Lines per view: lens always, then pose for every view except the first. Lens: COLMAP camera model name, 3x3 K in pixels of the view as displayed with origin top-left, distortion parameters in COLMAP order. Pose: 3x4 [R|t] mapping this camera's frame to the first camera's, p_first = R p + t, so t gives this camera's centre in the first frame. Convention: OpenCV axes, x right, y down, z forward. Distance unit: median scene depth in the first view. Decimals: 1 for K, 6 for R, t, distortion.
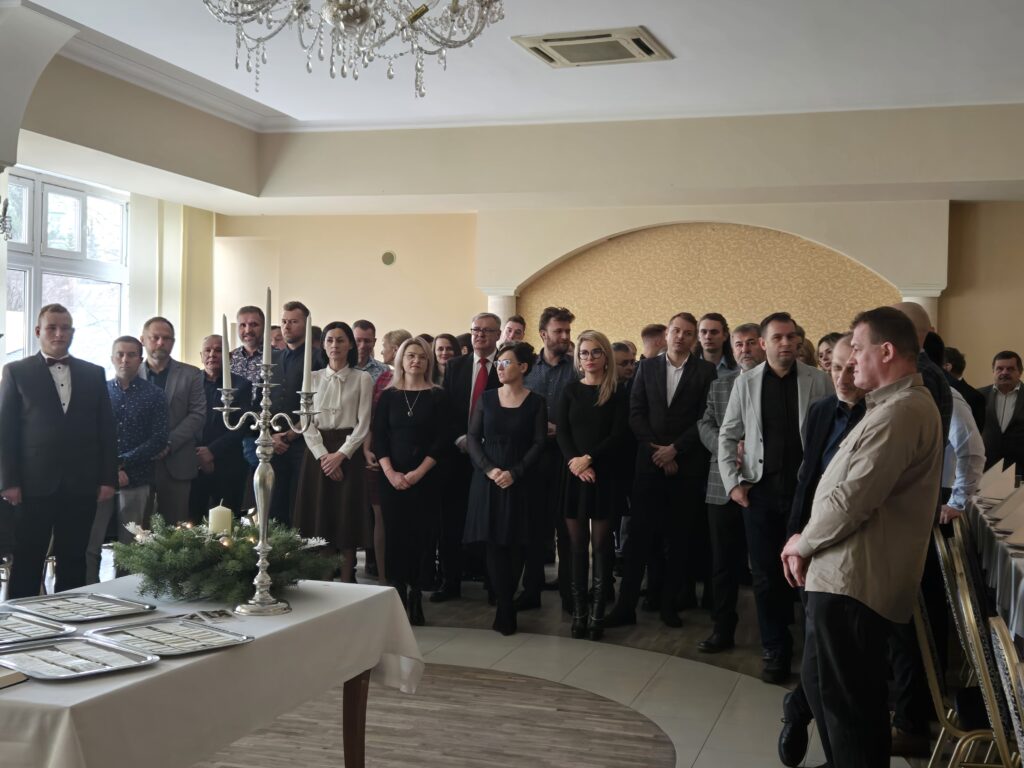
lens RADIAL K [[1154.0, 0, 512.0], [0, 1154.0, 384.0], [0, 0, 1]] dist [0.258201, -0.758748]
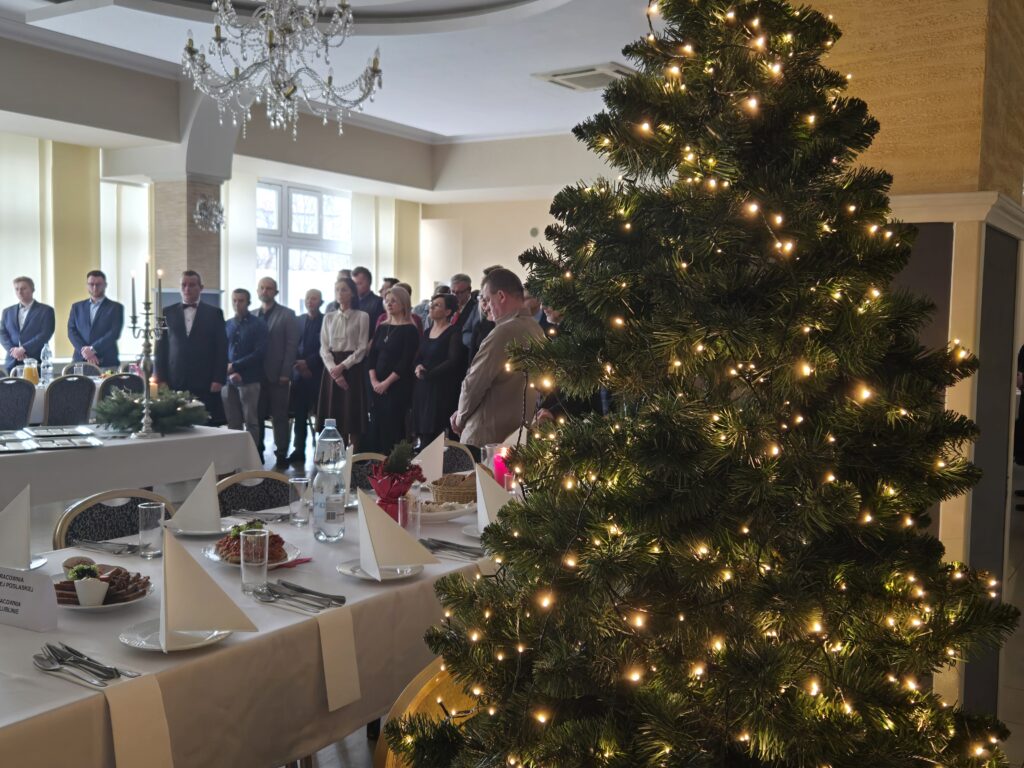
lens RADIAL K [[939.6, 0, 512.0], [0, 939.6, 384.0], [0, 0, 1]] dist [0.051052, -0.000475]
pose [[0.960985, 0.024130, -0.275544, 0.361606], [-0.008573, 0.998307, 0.057524, 0.009608], [0.276466, -0.052917, 0.959566, -0.128556]]
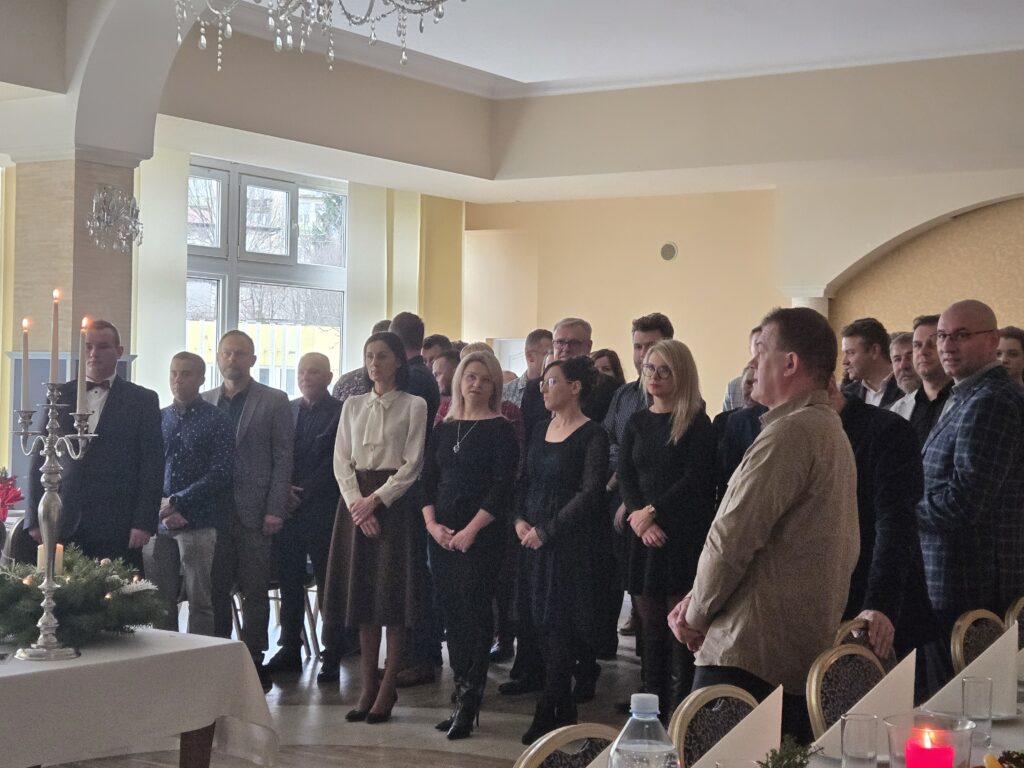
lens RADIAL K [[1592.0, 0, 512.0], [0, 1592.0, 384.0], [0, 0, 1]] dist [0.108889, -0.027991]
pose [[0.950725, 0.002541, -0.310025, 0.247115], [-0.009889, 0.999706, -0.022134, 0.003891], [0.309878, 0.024109, 0.950471, -0.034530]]
